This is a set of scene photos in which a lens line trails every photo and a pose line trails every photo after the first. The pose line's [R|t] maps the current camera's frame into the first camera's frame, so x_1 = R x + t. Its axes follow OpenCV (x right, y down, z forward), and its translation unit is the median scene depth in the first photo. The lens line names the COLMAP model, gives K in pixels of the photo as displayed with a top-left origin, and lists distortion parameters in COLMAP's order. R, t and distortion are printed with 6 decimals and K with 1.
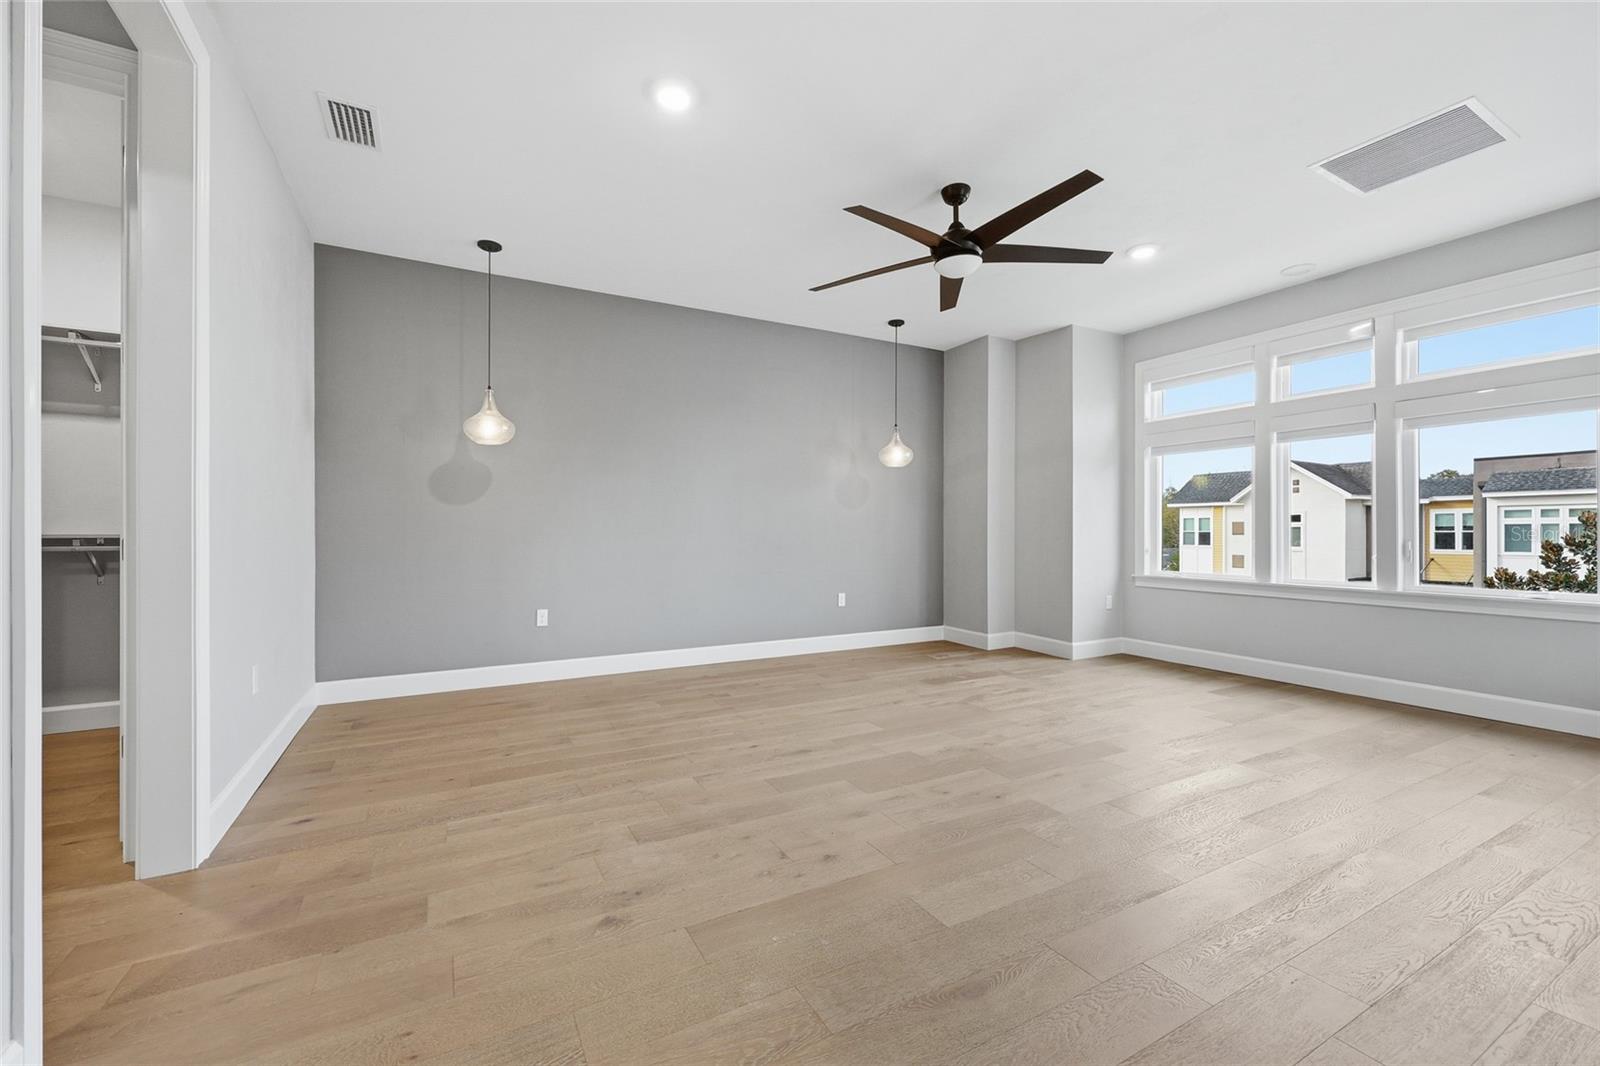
lens RADIAL K [[654.8, 0, 801.2], [0, 654.8, 527.9], [0, 0, 1]] dist [0.000034, 0.000058]
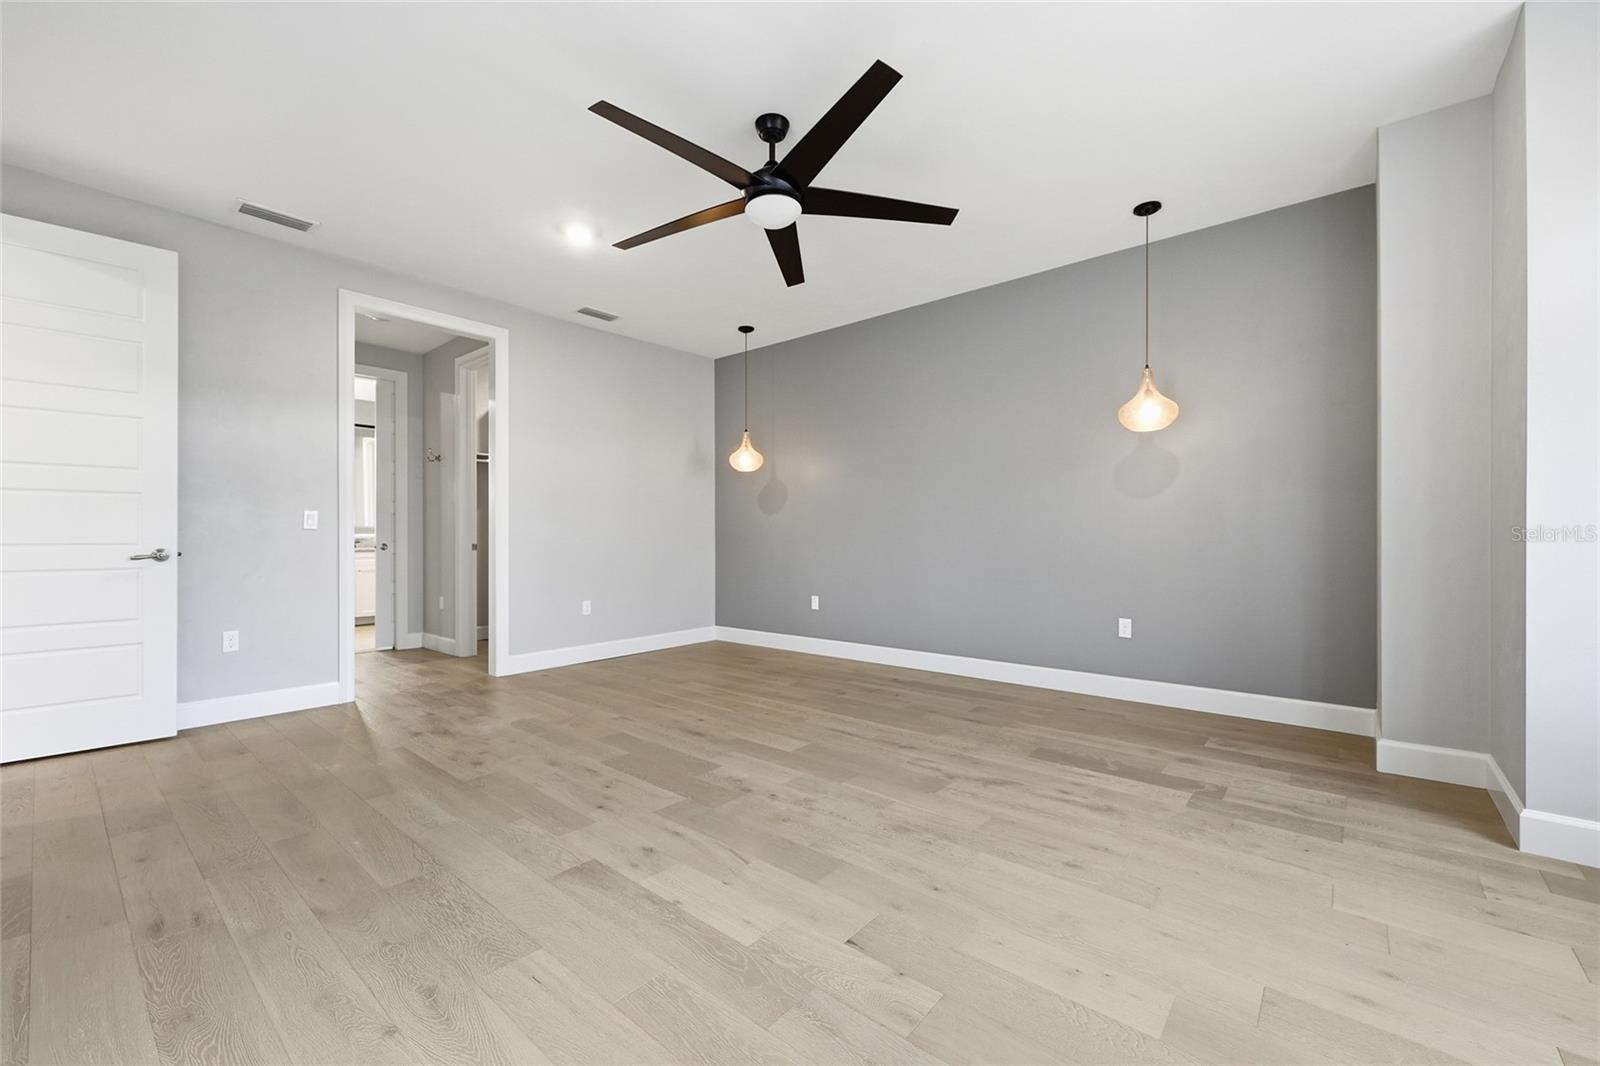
lens RADIAL K [[654.8, 0, 801.2], [0, 654.8, 527.9], [0, 0, 1]] dist [0.000034, 0.000058]
pose [[0.347308, -0.018512, -0.937568, 1.001662], [0.005813, 0.999828, -0.017588, 0.024521], [0.937733, 0.000658, 0.347356, 0.738944]]
